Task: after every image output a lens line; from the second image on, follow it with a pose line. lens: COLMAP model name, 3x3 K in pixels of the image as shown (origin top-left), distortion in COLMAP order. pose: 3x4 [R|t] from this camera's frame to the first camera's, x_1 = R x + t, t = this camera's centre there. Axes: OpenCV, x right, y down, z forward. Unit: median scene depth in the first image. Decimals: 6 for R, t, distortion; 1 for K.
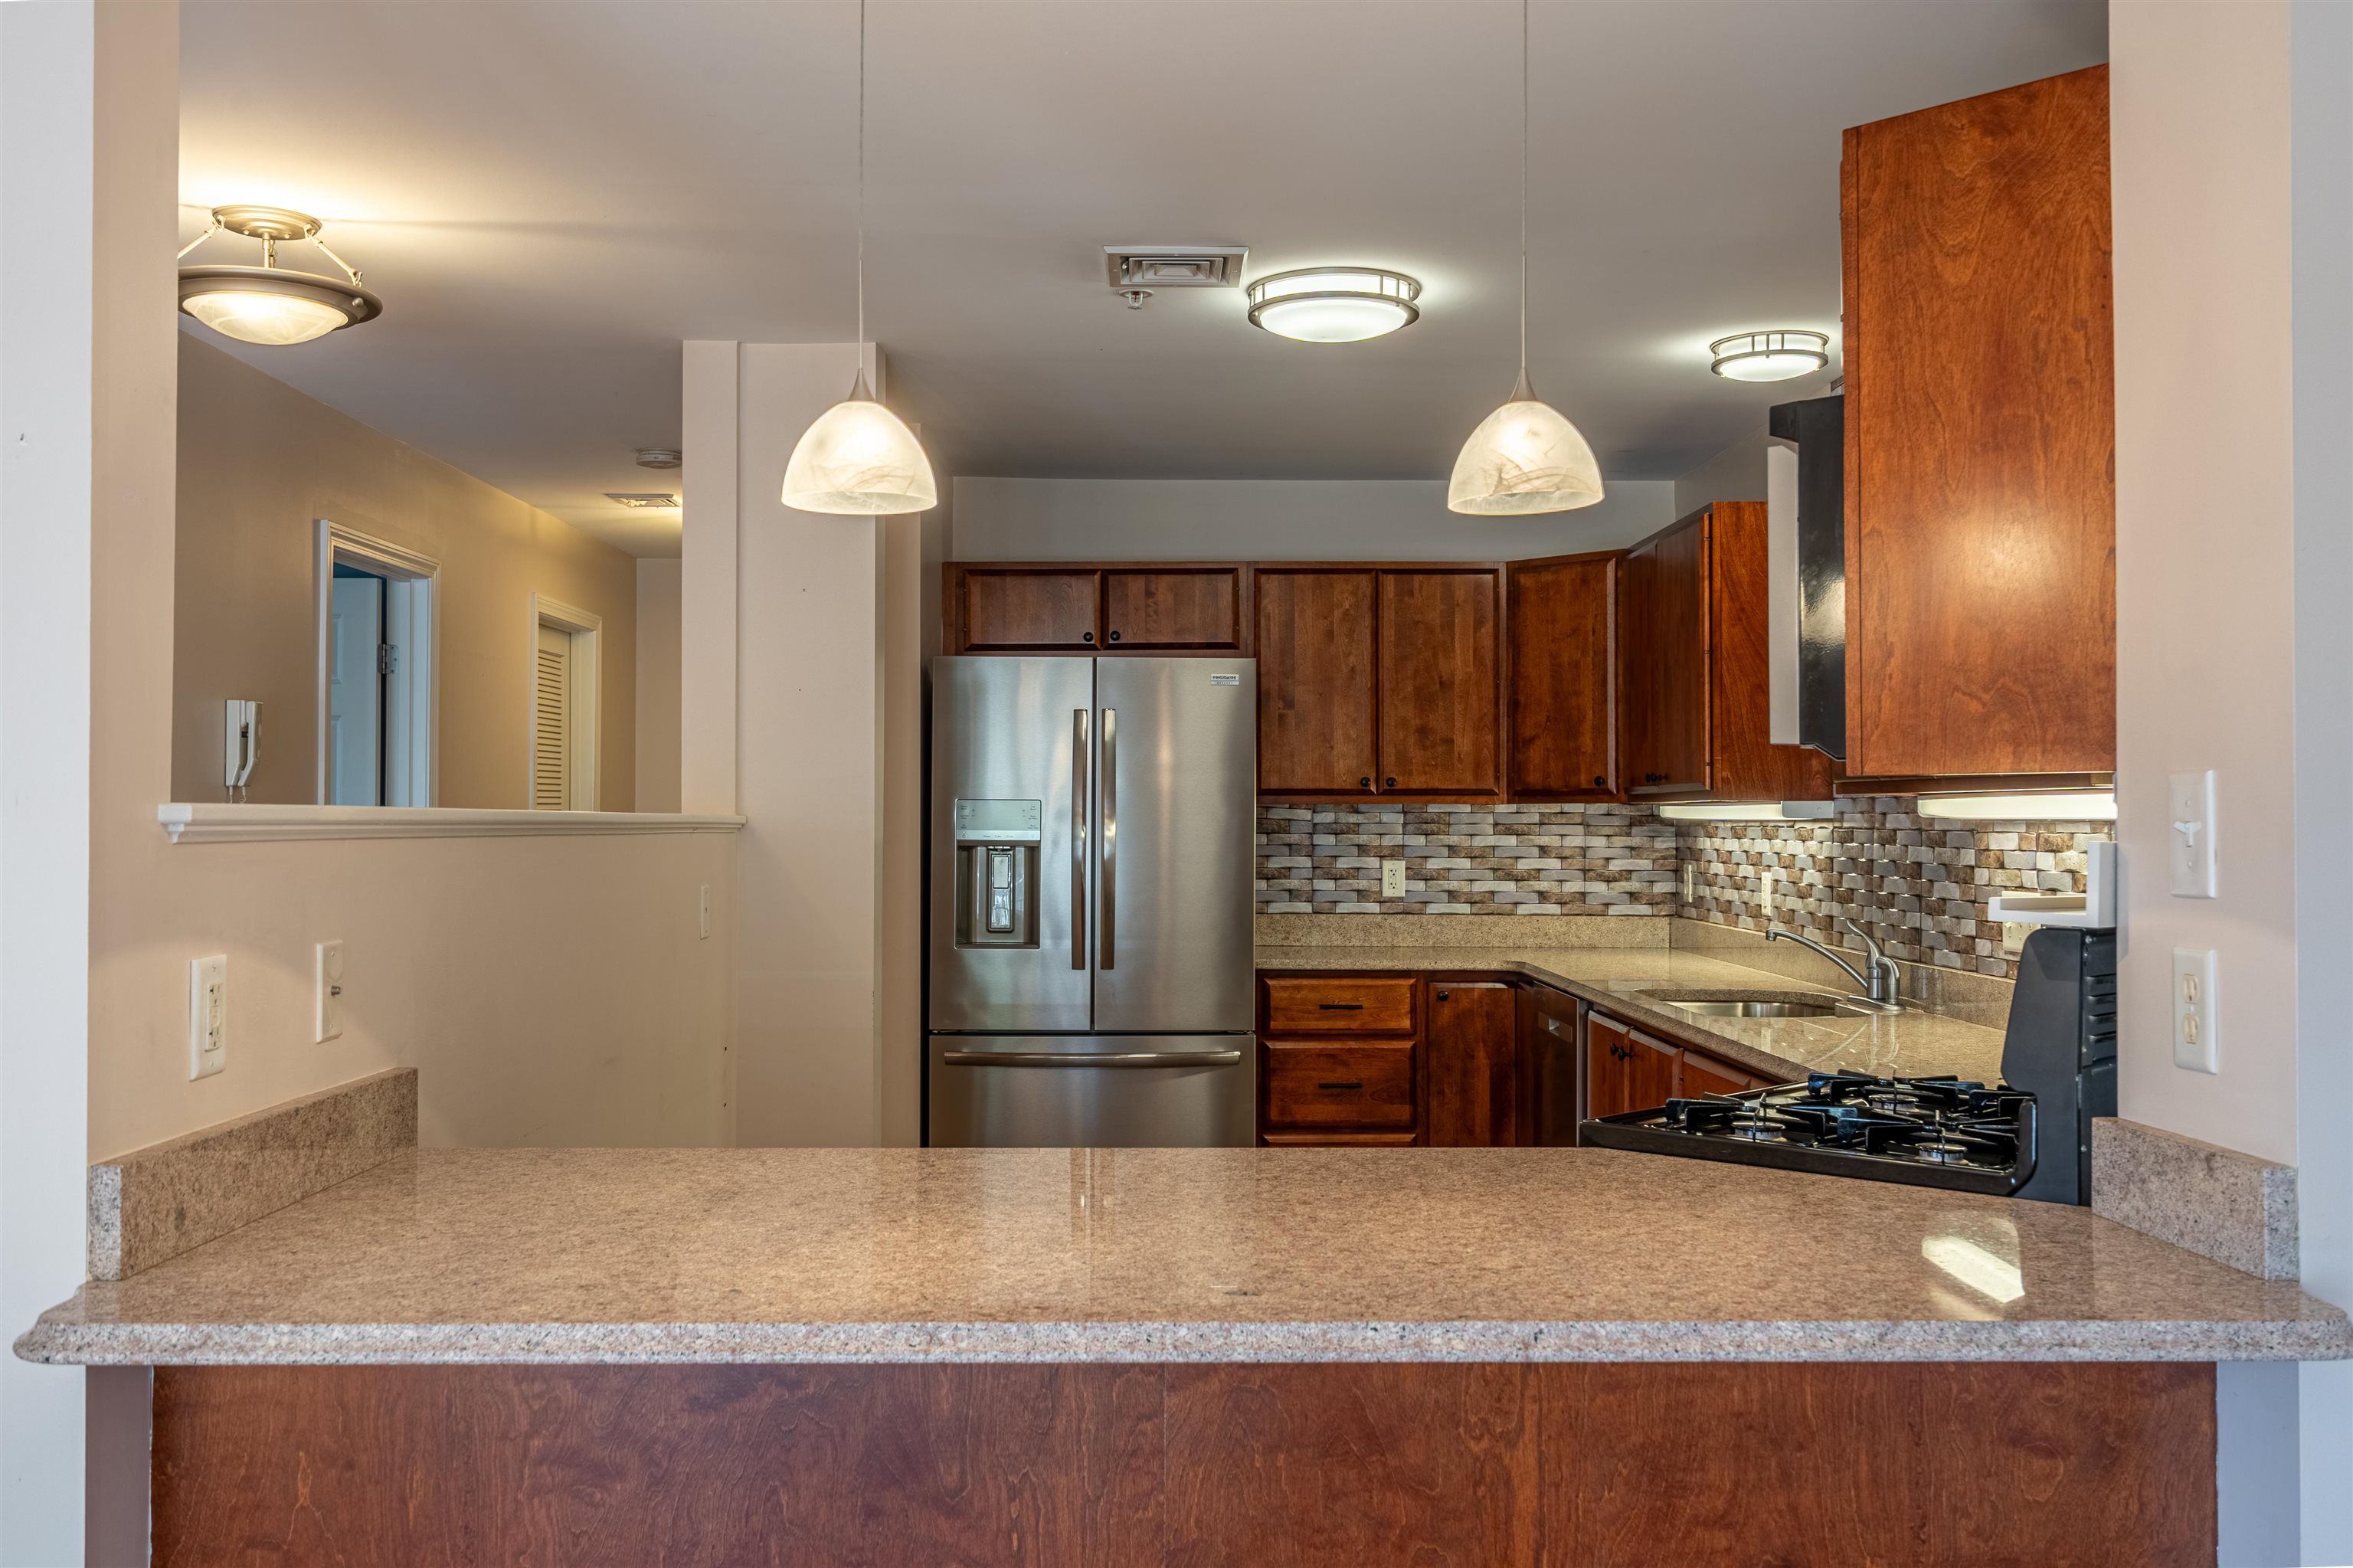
lens RADIAL K [[2048.0, 0, 1181.6], [0, 2048.0, 787.2], [0, 0, 1]] dist [-0.001688, 0.002728]
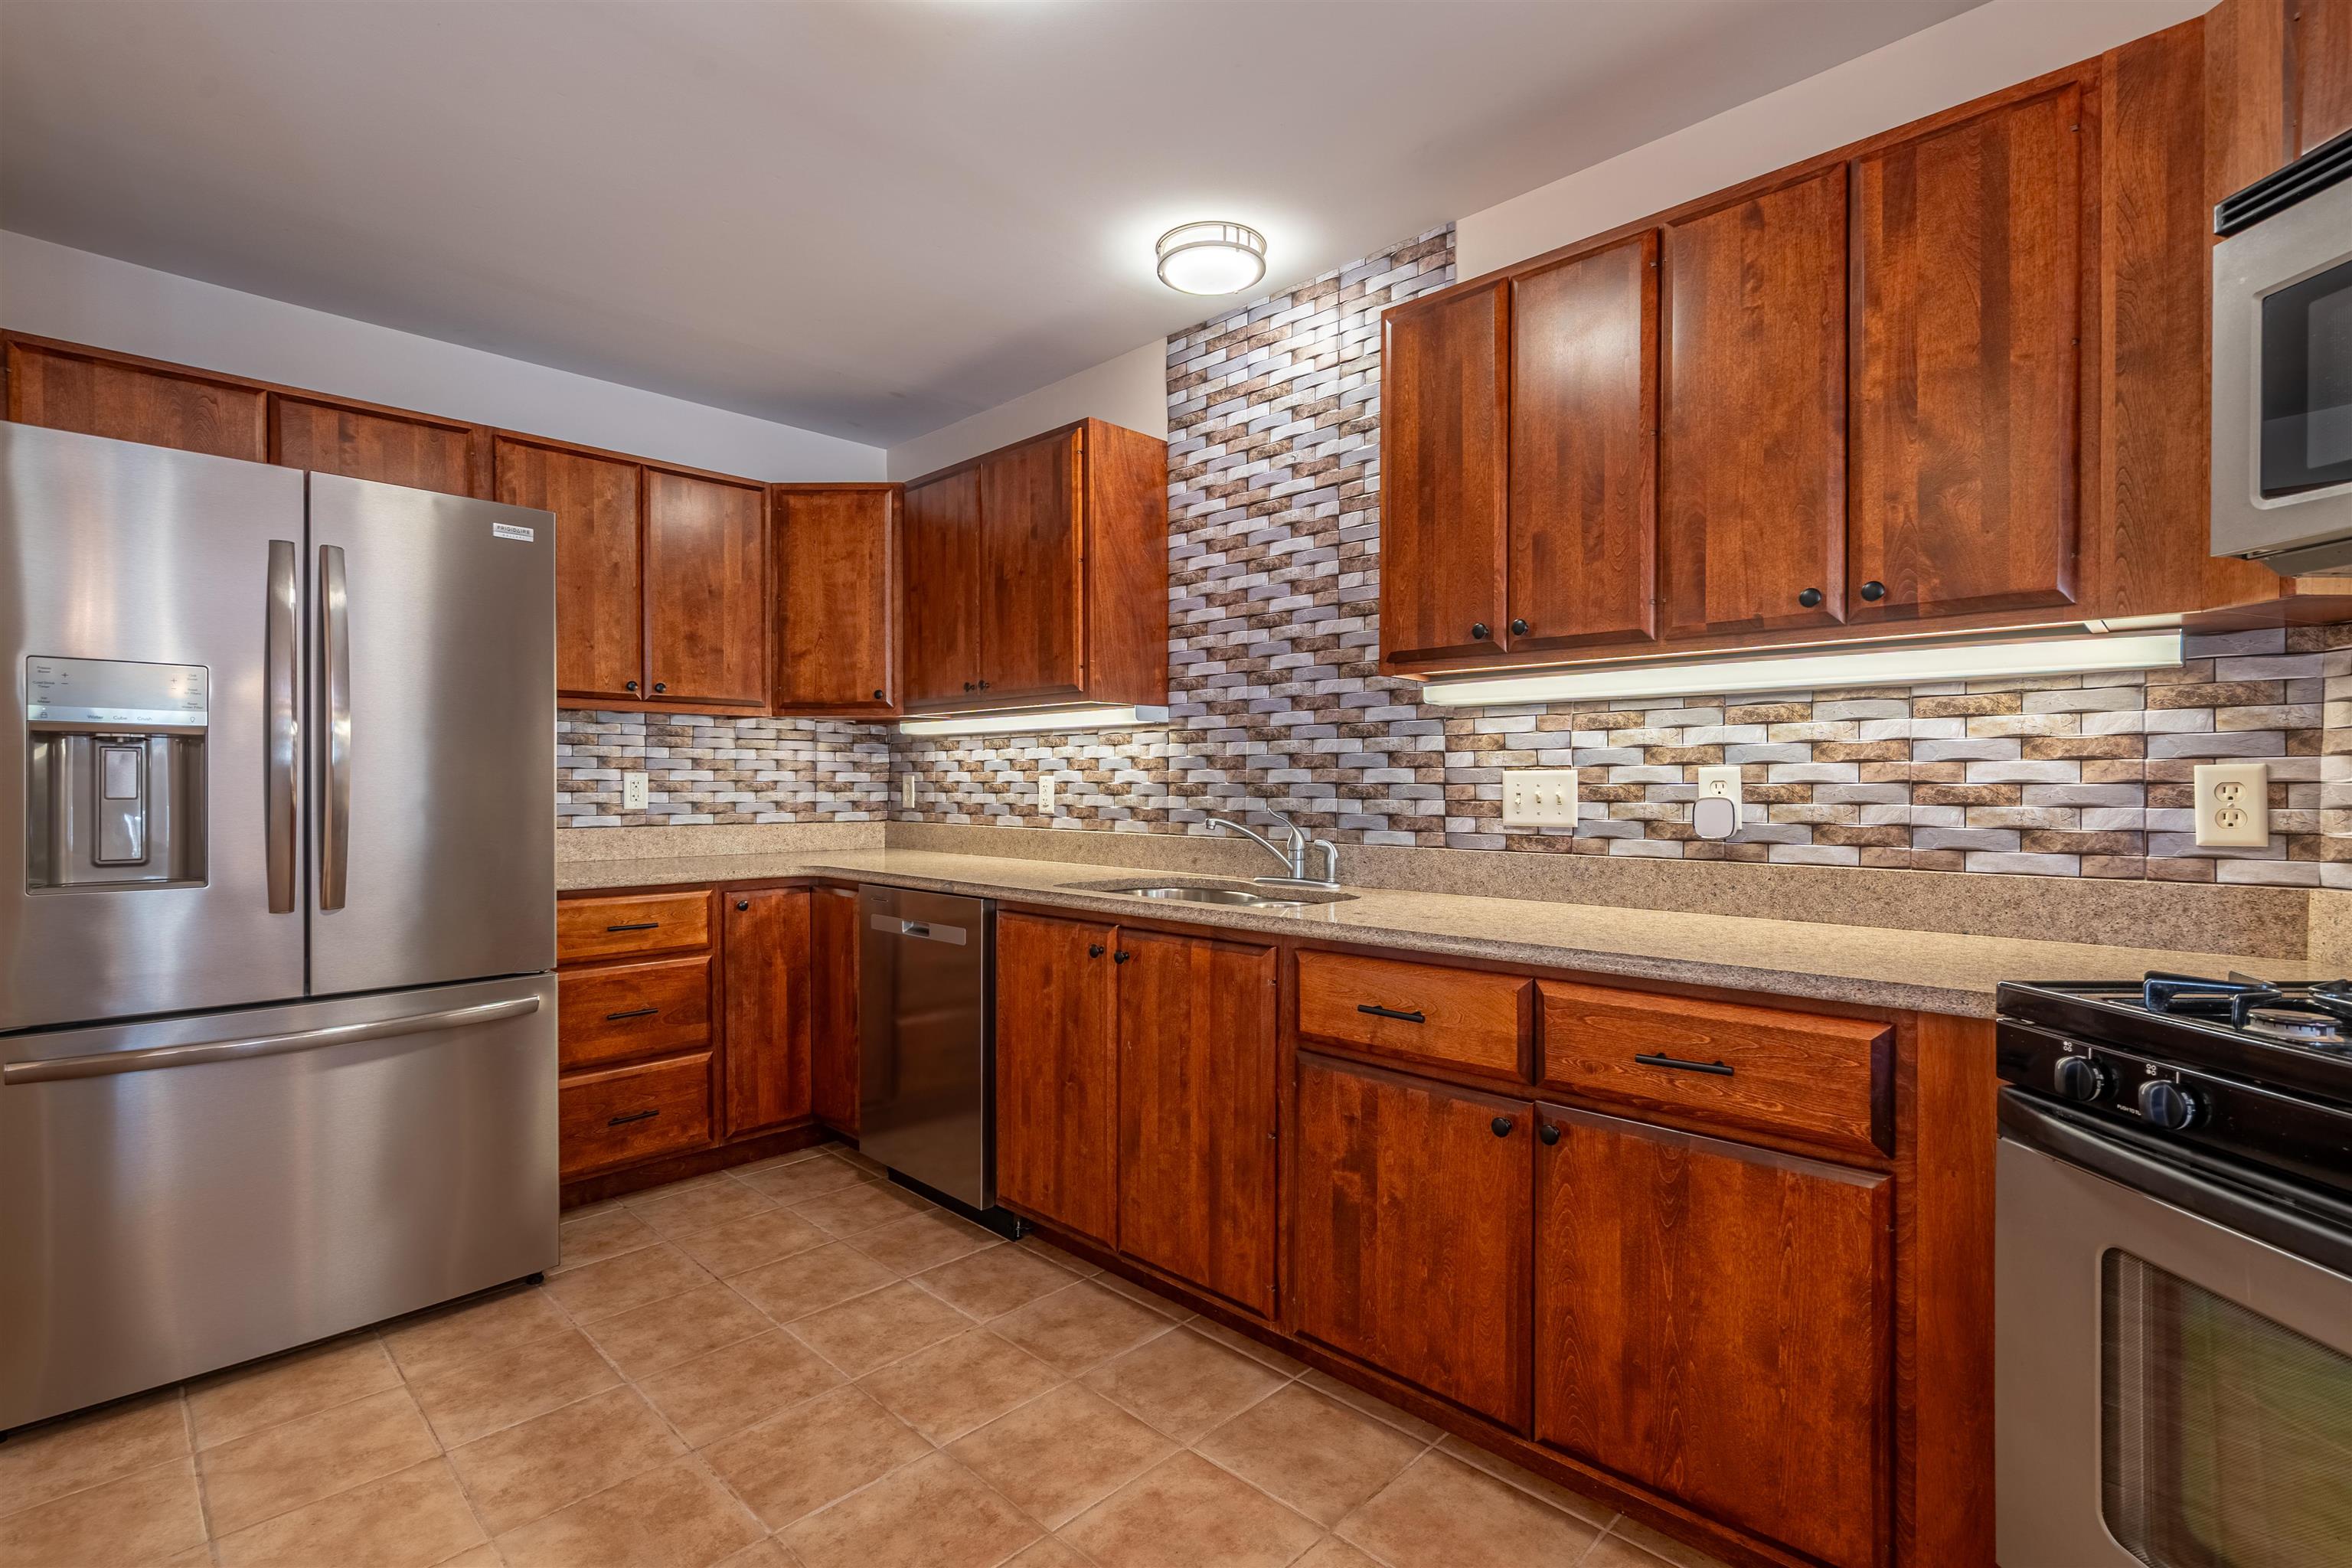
lens RADIAL K [[1078.6, 0, 1168.4], [0, 1078.6, 785.5], [0, 0, 1]] dist [-0.001809, 0.001243]
pose [[0.714638, -0.005516, 0.699473, -0.082858], [-0.008175, 0.999835, 0.016237, 0.033617], [-0.699447, -0.017322, 0.714475, 0.476386]]
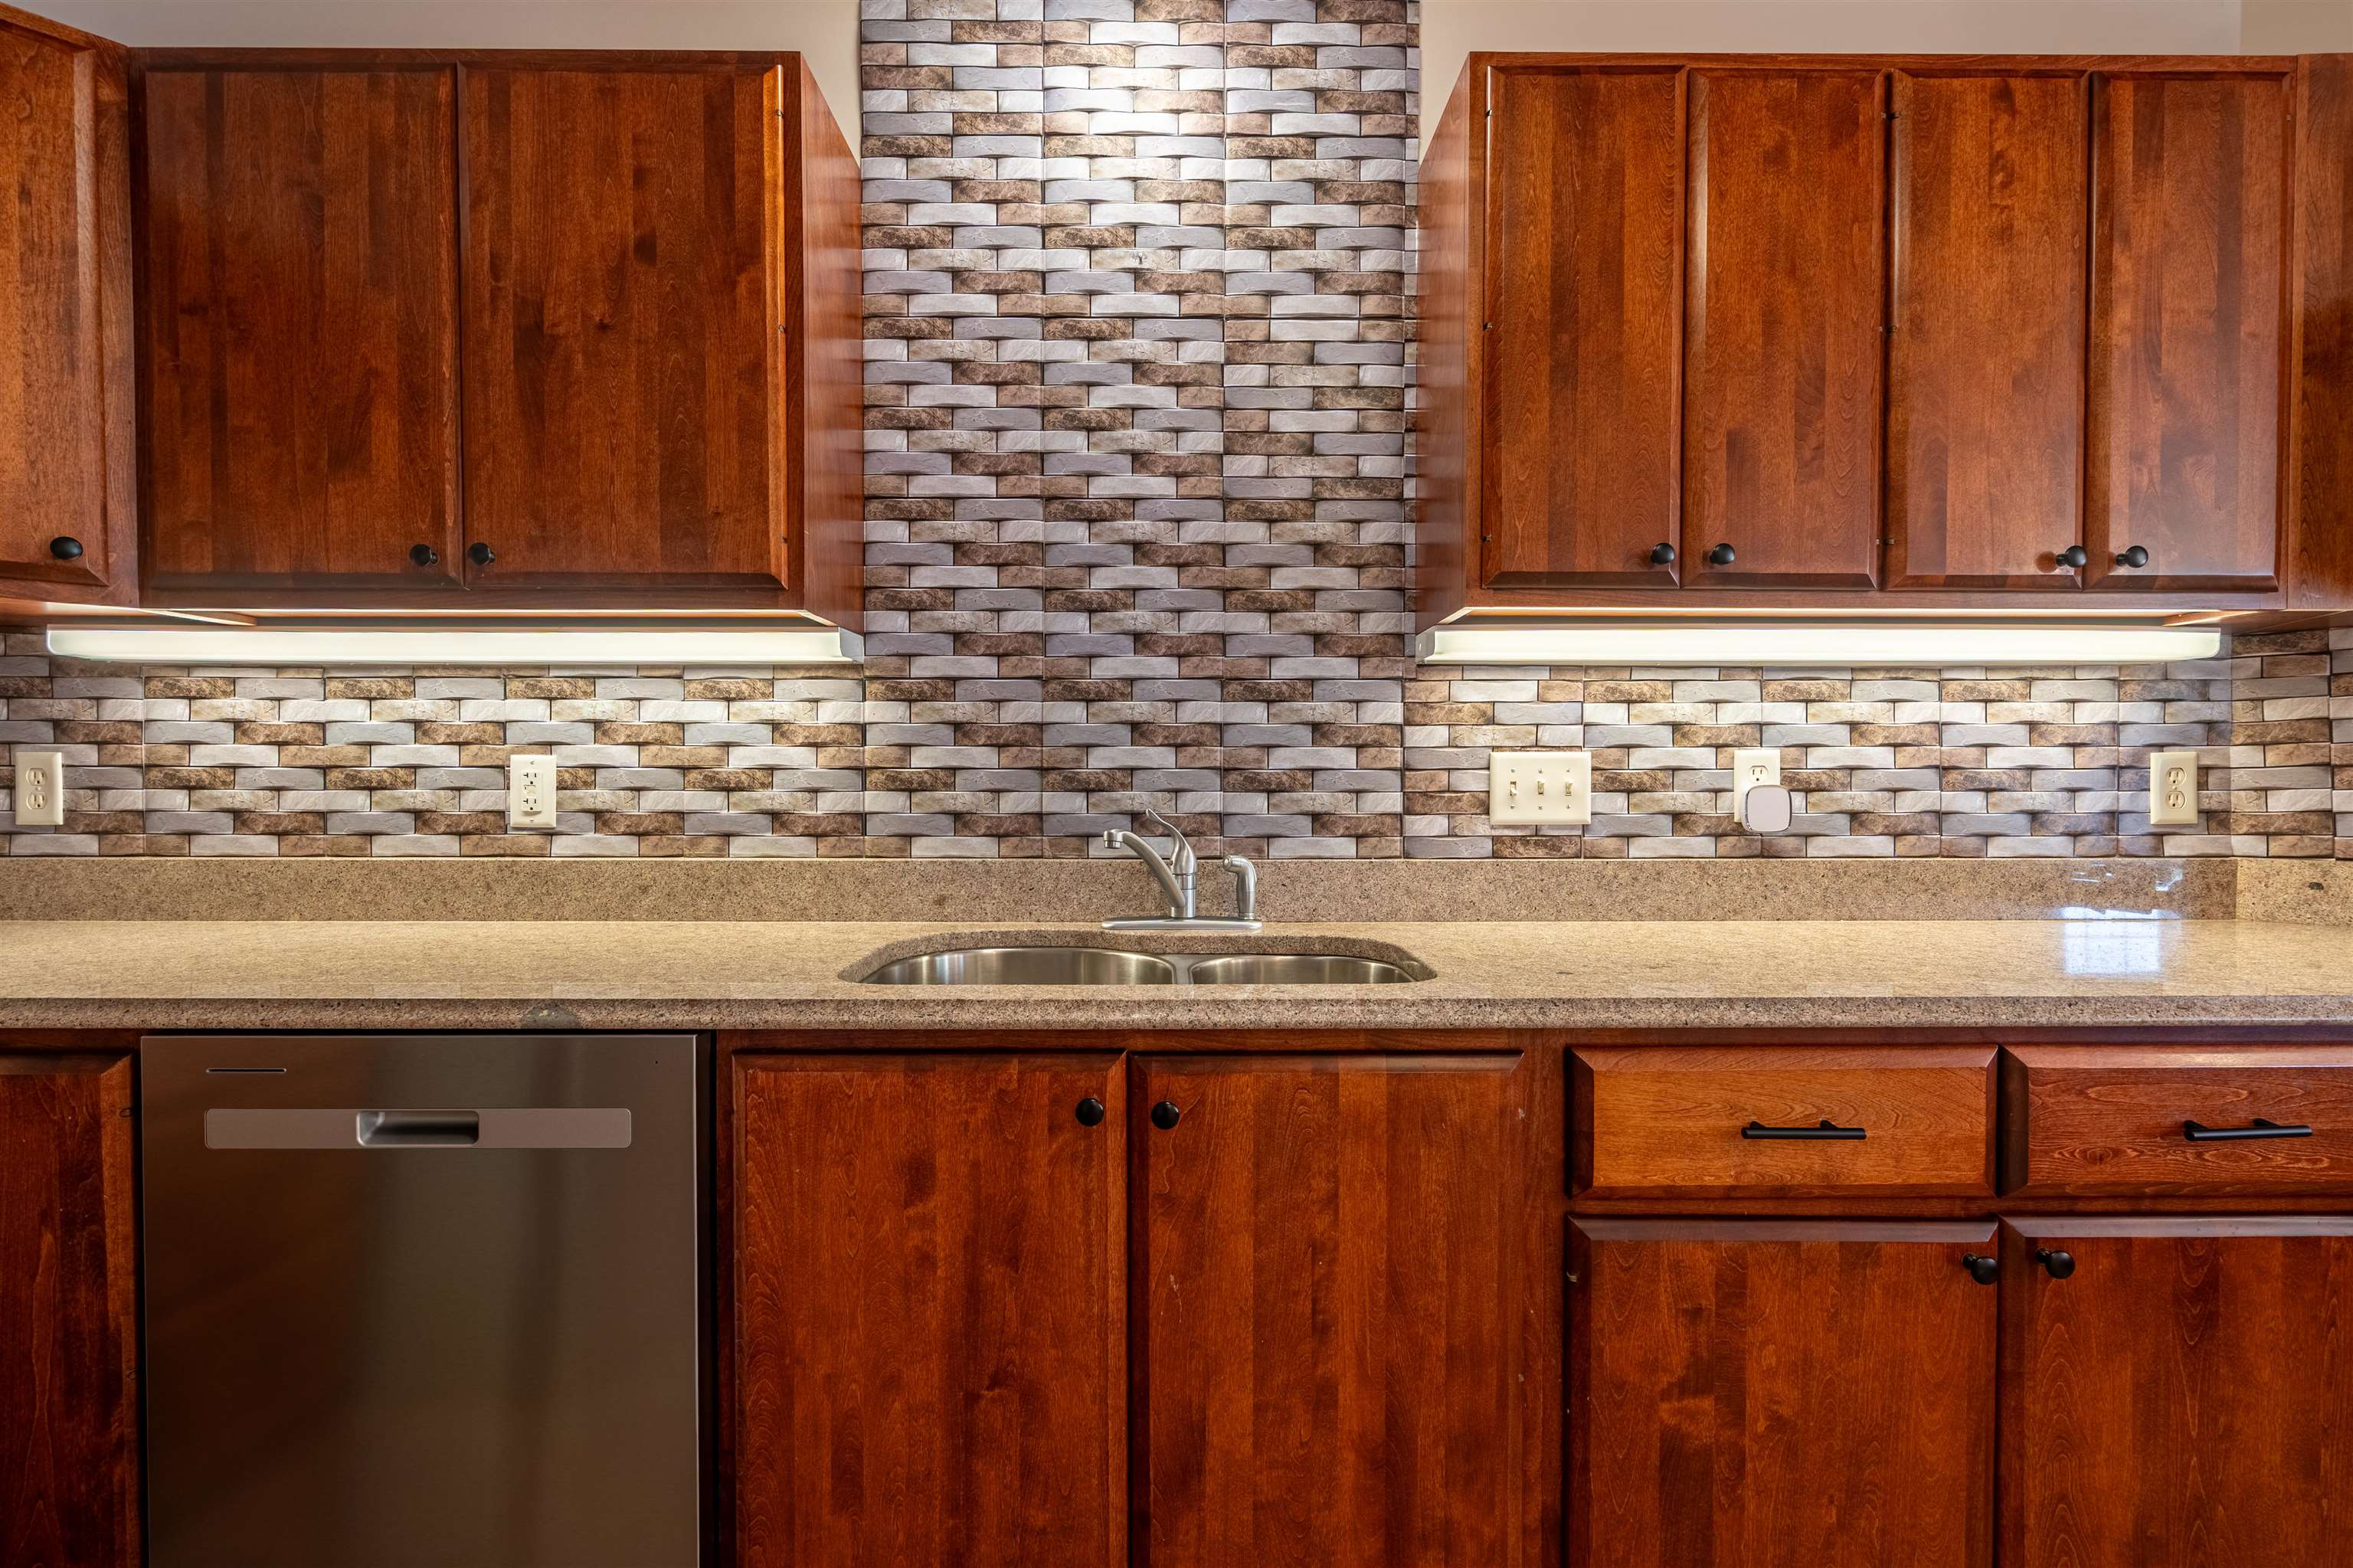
lens RADIAL K [[1079.1, 0, 1165.5], [0, 1079.1, 787.2], [0, 0, 1]] dist [-0.001809, 0.001243]
pose [[0.015839, -0.020071, 0.999673, -0.021107], [-0.015596, 0.999672, 0.020318, 0.038462], [-0.999753, -0.015913, 0.015520, 0.746797]]
